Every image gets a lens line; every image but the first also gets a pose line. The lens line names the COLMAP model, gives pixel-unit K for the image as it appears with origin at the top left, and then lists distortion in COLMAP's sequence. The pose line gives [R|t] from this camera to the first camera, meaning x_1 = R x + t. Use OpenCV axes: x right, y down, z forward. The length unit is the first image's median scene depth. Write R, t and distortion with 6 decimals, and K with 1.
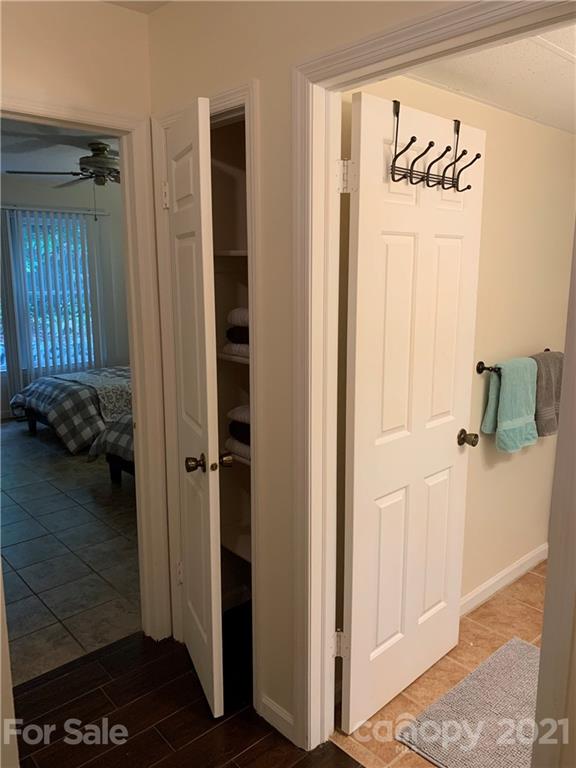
lens RADIAL K [[589.6, 0, 286.6], [0, 589.6, 361.1], [0, 0, 1]] dist [0.016064, -0.036230]
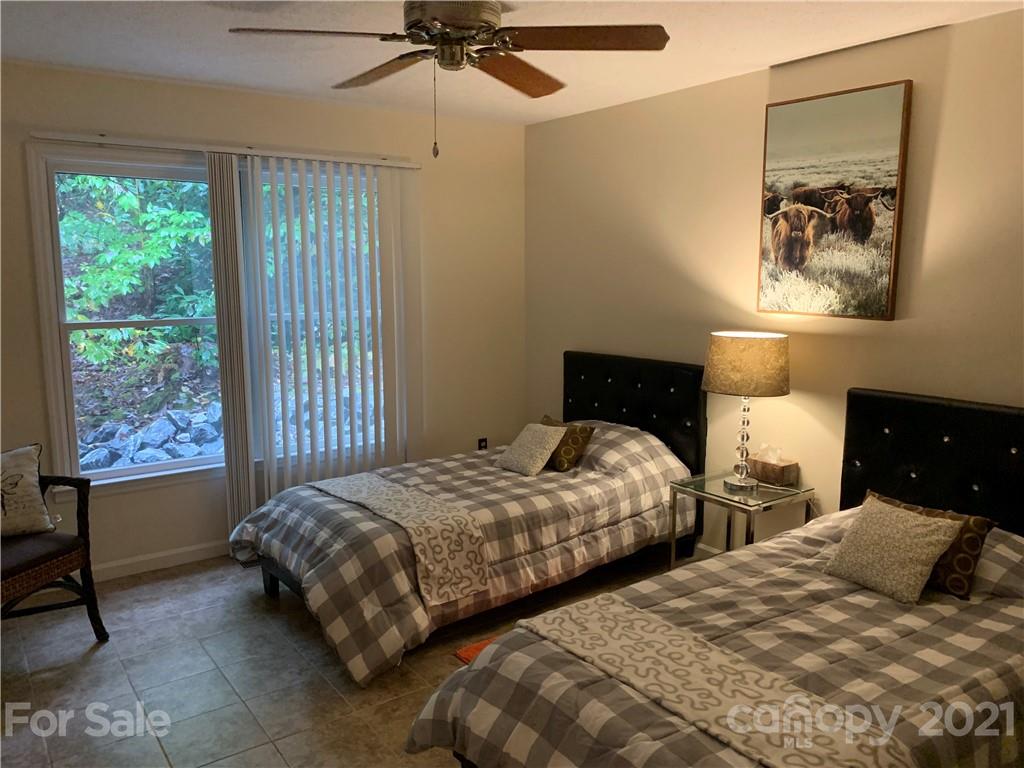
lens RADIAL K [[786.1, 0, 509.5], [0, 786.1, 386.8], [0, 0, 1]] dist [0.016064, -0.036230]
pose [[0.994154, 0.024440, -0.105166, -0.179588], [-0.025385, 0.999648, -0.007659, -0.060723], [0.104942, 0.010284, 0.994425, 0.391762]]
